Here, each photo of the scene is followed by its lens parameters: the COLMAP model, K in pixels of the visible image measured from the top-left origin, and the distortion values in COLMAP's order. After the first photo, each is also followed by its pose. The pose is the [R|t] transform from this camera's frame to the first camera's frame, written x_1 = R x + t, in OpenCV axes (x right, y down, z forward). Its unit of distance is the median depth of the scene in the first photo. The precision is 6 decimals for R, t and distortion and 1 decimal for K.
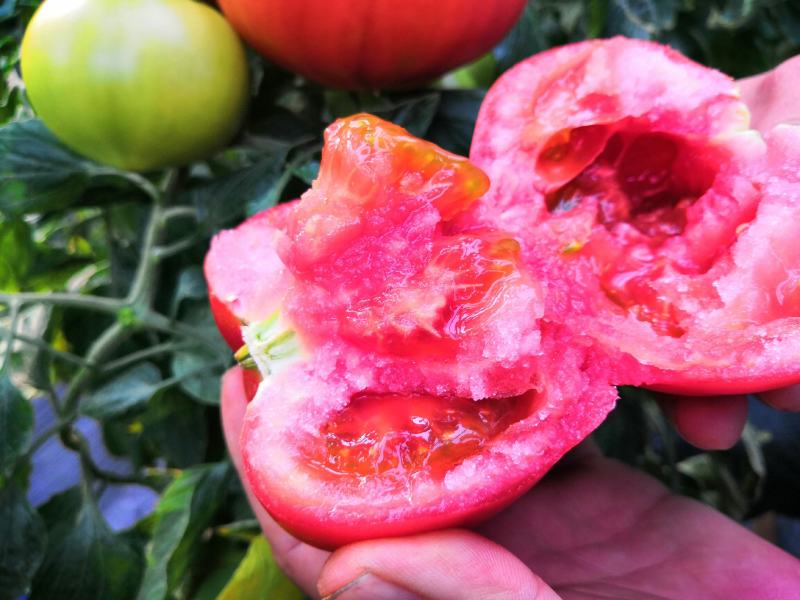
lens RADIAL K [[652.3, 0, 402.2], [0, 652.3, 302.1], [0, 0, 1]] dist [-0.063365, 0.042774]
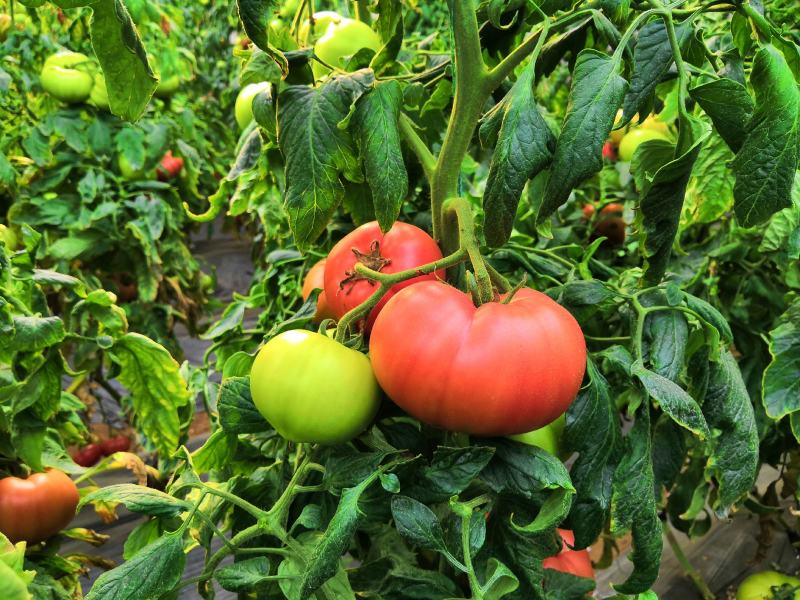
lens RADIAL K [[650.7, 0, 402.6], [0, 650.7, 292.1], [0, 0, 1]] dist [-0.073947, 0.069544]
pose [[0.901816, 0.210341, -0.377470, 0.313347], [-0.323810, 0.907374, -0.267992, -0.165686], [0.286137, 0.363909, 0.886395, -0.420949]]
